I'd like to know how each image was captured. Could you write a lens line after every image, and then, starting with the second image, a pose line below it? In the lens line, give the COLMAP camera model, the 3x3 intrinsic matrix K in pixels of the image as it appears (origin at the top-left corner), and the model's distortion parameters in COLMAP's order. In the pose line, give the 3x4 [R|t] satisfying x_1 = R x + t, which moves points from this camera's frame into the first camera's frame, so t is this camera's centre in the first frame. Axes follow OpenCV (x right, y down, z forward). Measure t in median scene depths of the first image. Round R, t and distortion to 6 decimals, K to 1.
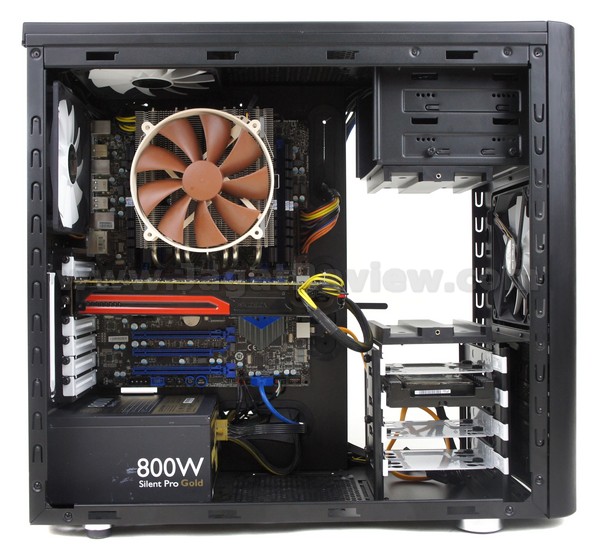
lens RADIAL K [[774.1, 0, 296.9], [0, 774.1, 280.8], [0, 0, 1]] dist [-0.011358, 0.000000]
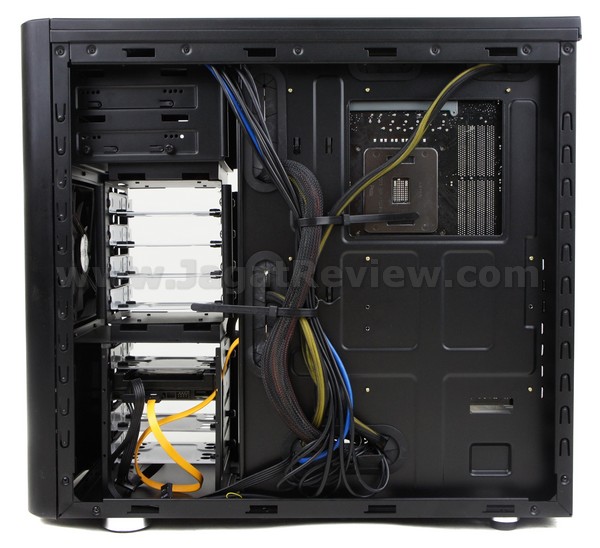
lens RADIAL K [[768.5, 0, 302.7], [0, 768.5, 269.5], [0, 0, 1]] dist [0.017817, 0.000000]
pose [[0.999642, 0.006686, -0.025915, 0.394107], [-0.006922, 0.999935, -0.009031, -0.003255], [0.025852, 0.009207, 0.999623, 0.008823]]
